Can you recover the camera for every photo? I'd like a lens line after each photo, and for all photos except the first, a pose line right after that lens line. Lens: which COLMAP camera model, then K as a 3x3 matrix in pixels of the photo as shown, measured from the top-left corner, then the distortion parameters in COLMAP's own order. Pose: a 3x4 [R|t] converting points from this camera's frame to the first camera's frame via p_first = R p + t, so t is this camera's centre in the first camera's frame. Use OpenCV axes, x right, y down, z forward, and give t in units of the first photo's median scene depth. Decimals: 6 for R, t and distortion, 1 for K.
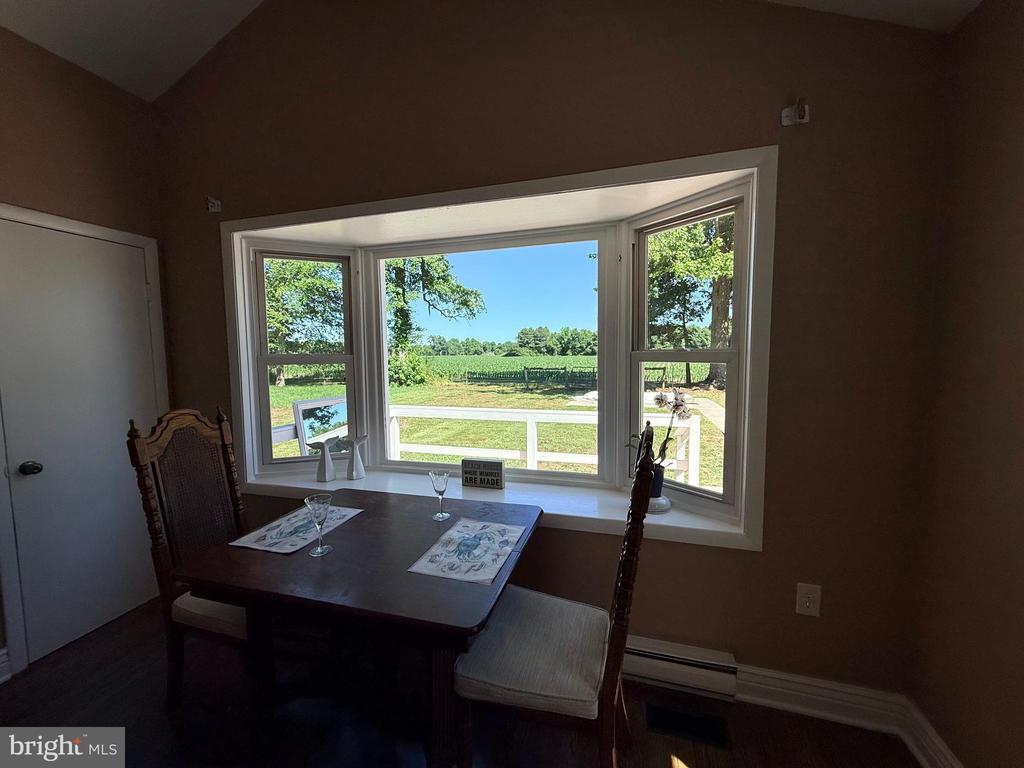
lens RADIAL K [[409.3, 0, 511.8], [0, 409.3, 384.2], [0, 0, 1]] dist [0.003231, 0.000094]
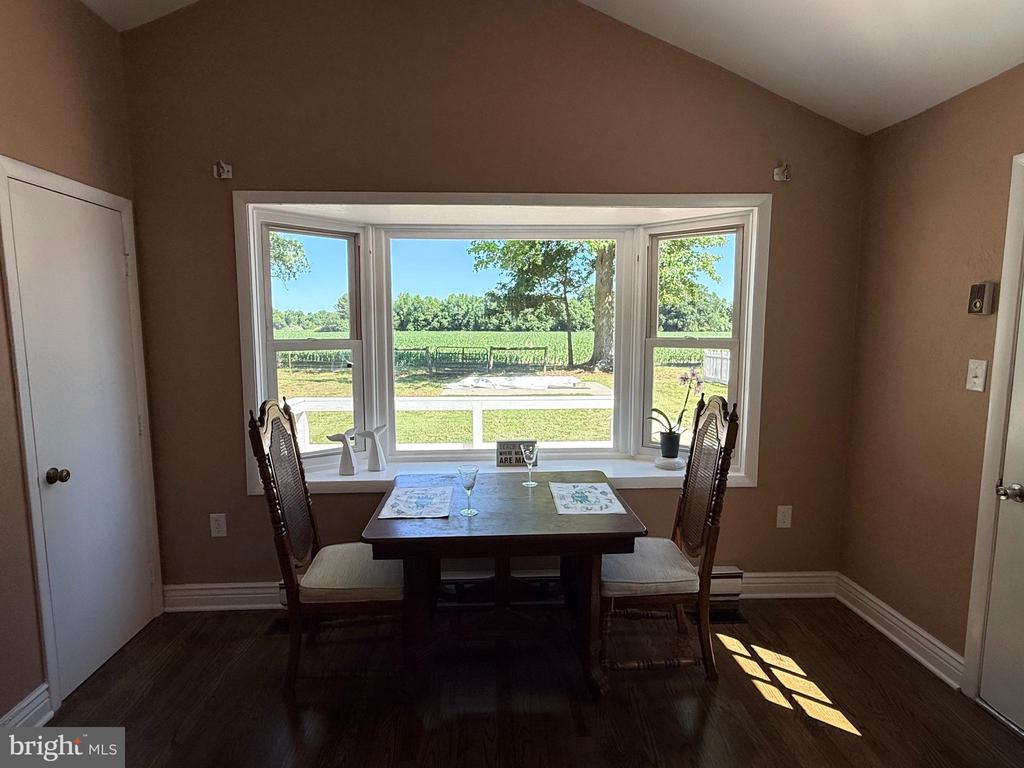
lens RADIAL K [[537.5, 0, 516.3], [0, 537.5, 383.4], [0, 0, 1]] dist [0.003806, 0.000134]
pose [[0.944024, -0.026257, 0.328830, -0.522929], [0.017300, 0.999396, 0.030135, -0.003827], [-0.329423, -0.022760, 0.943908, -0.304420]]
